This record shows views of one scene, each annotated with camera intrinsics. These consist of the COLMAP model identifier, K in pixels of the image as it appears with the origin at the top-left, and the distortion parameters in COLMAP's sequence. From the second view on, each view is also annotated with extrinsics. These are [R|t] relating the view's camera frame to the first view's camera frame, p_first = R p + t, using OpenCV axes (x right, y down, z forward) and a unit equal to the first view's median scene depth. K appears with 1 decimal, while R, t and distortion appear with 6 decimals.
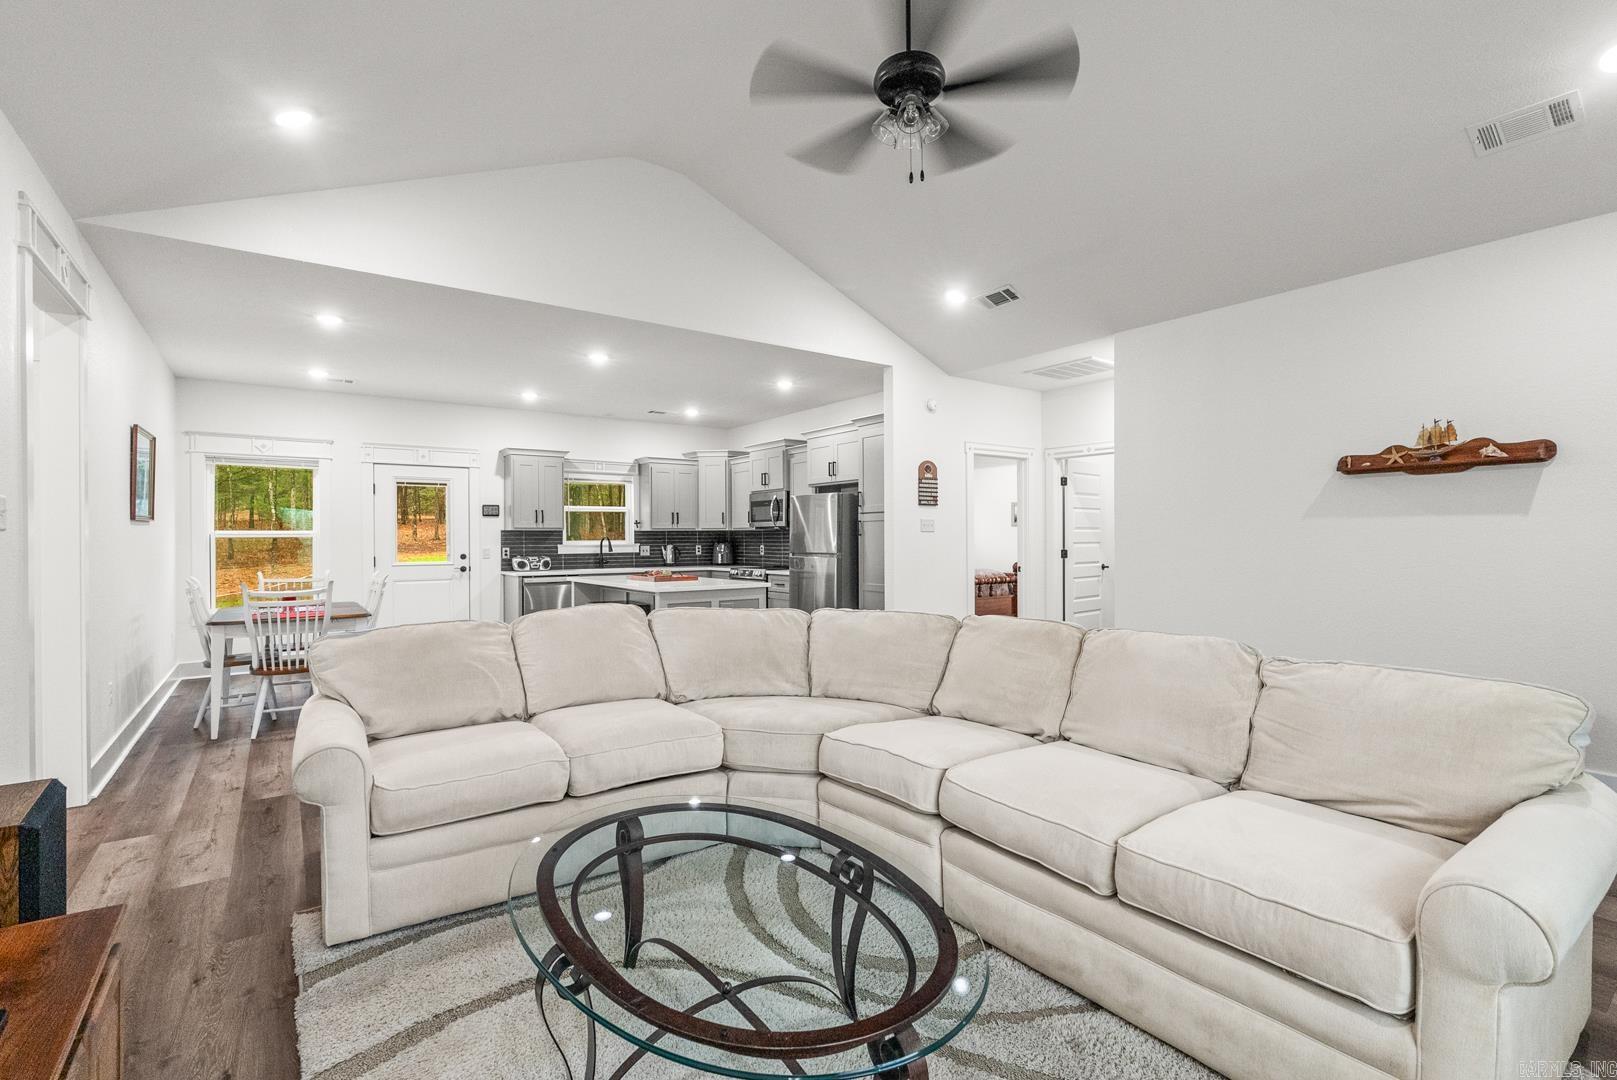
lens RADIAL K [[731.3, 0, 808.5], [0, 731.3, 540.0], [0, 0, 1]] dist [0.001586, -0.000365]
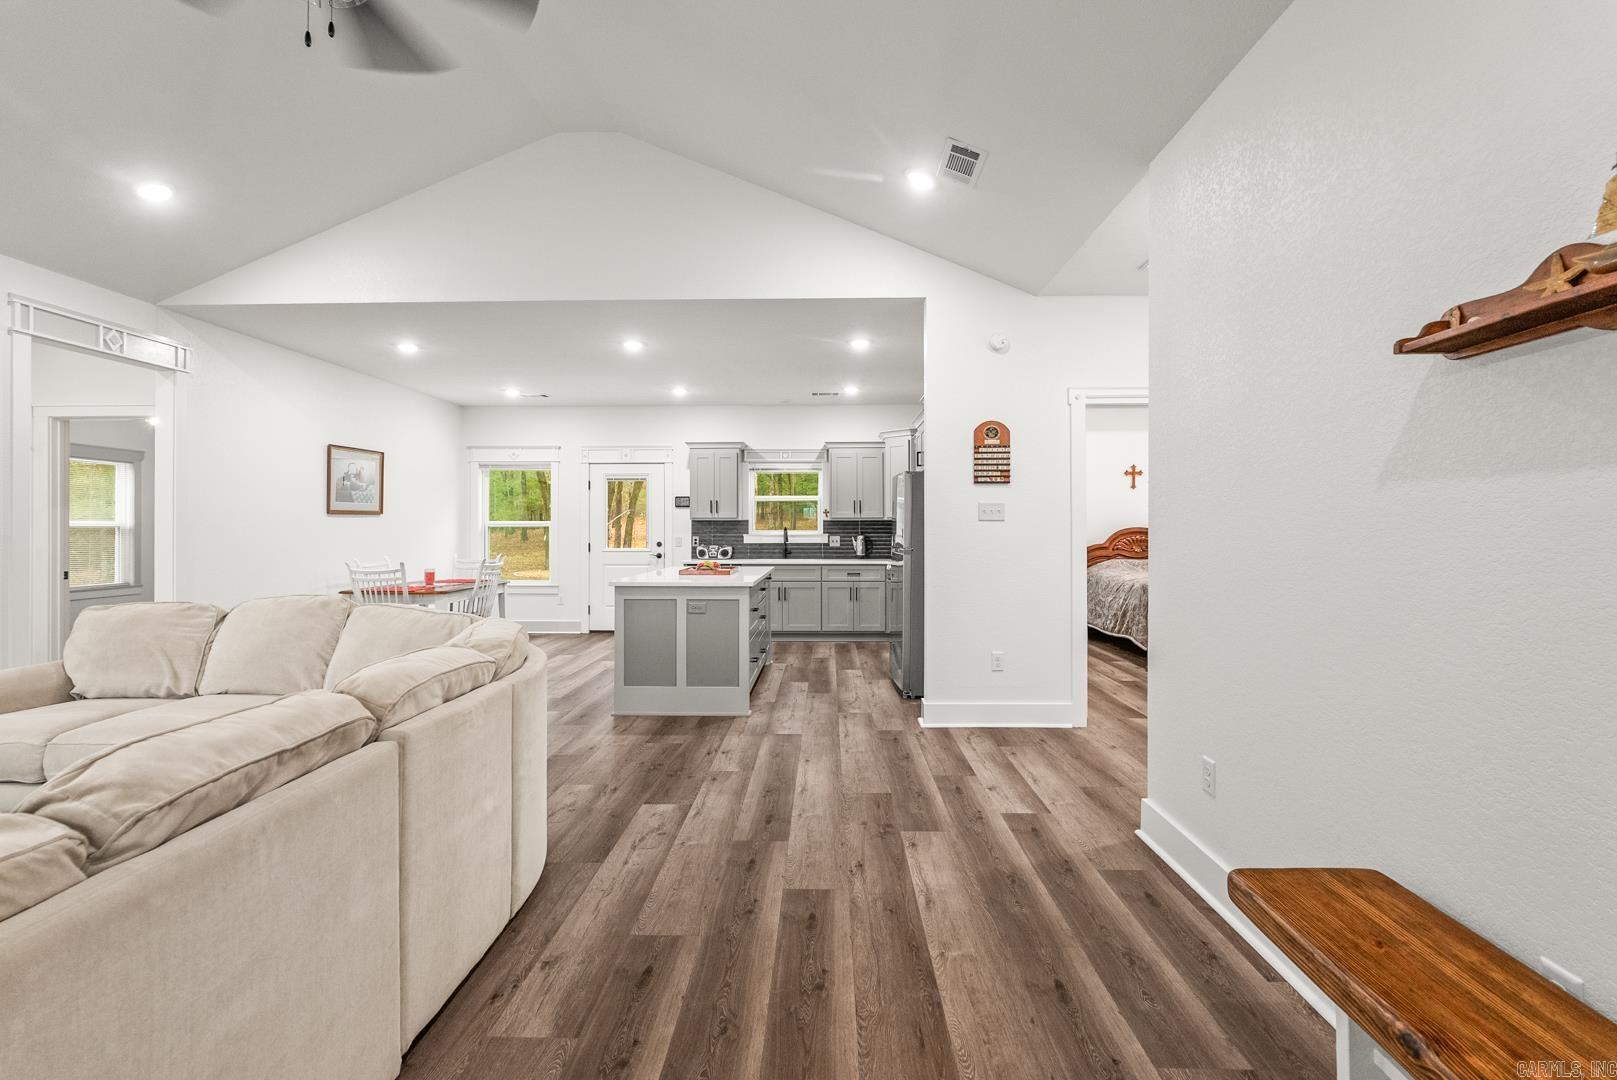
lens RADIAL K [[731.3, 0, 808.5], [0, 731.3, 540.0], [0, 0, 1]] dist [0.001586, -0.000365]
pose [[0.797762, 0.012948, -0.602833, 0.342735], [-0.004674, 0.999872, 0.015291, -0.001501], [0.602954, -0.009381, 0.797721, 0.239962]]
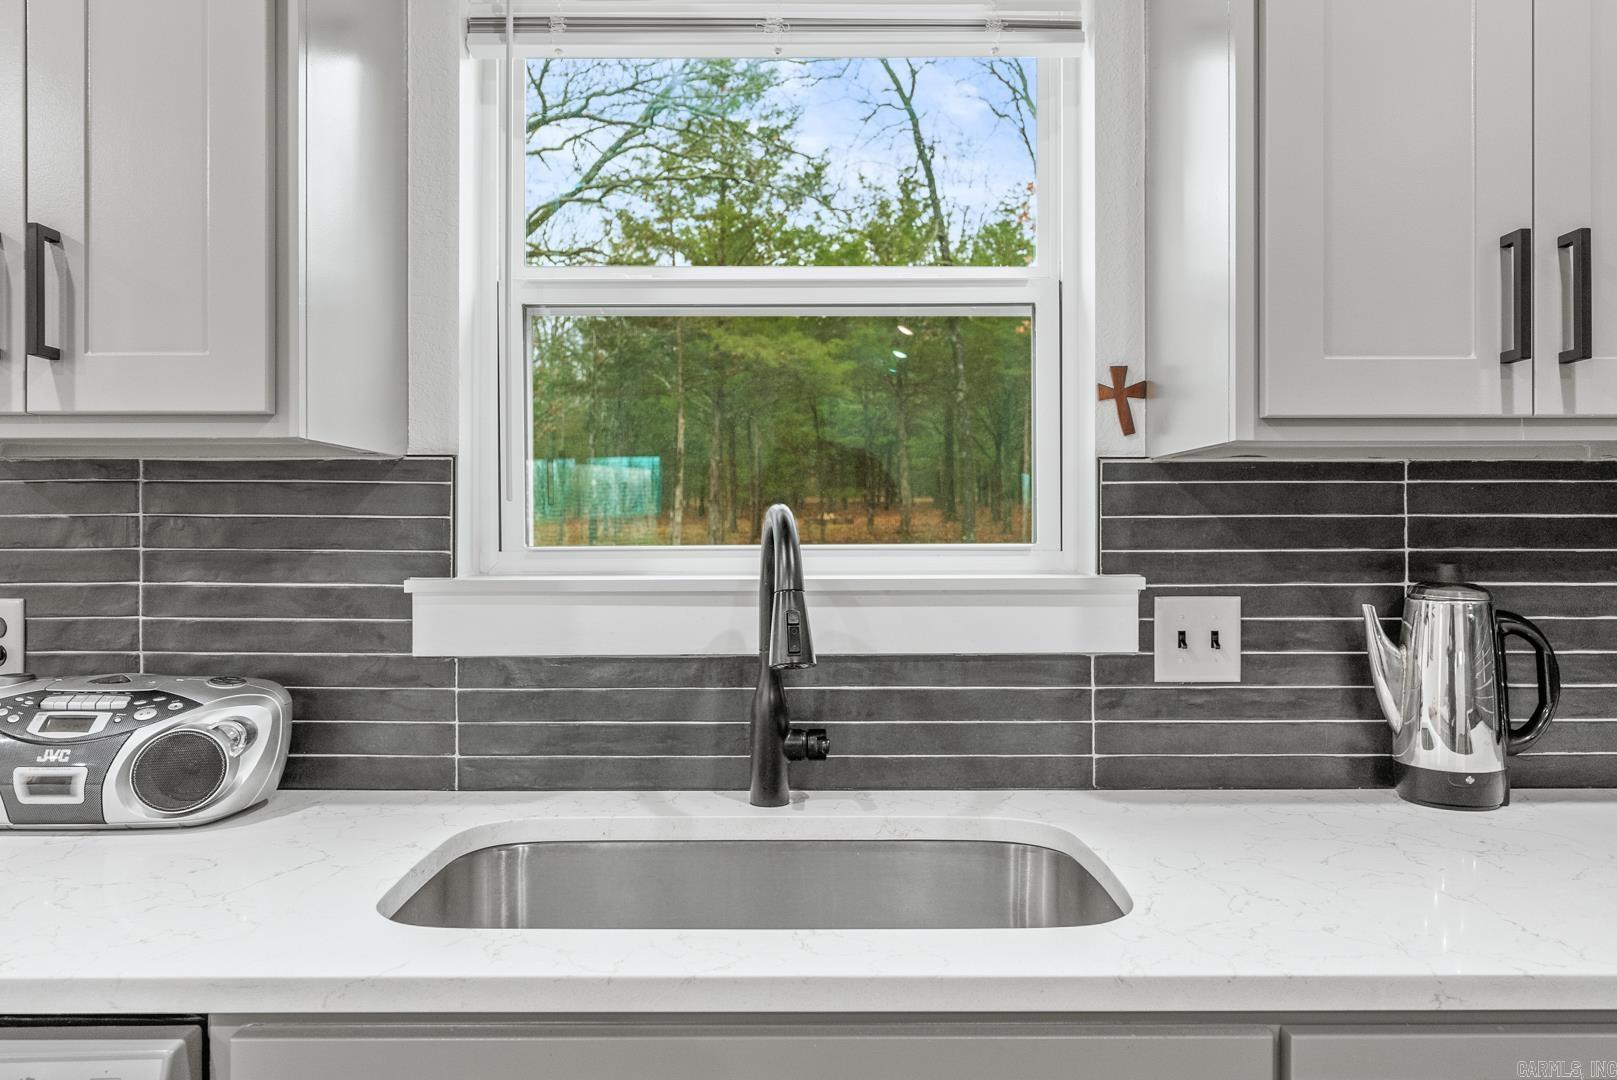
lens RADIAL K [[1093.4, 0, 808.5], [0, 1093.4, 540.0], [0, 0, 1]] dist [-0.000329, 0.001769]
pose [[0.810455, 0.008359, -0.585741, -0.186728], [-0.005693, 0.999963, 0.006393, -0.001194], [0.585773, -0.001847, 0.810473, 0.890597]]
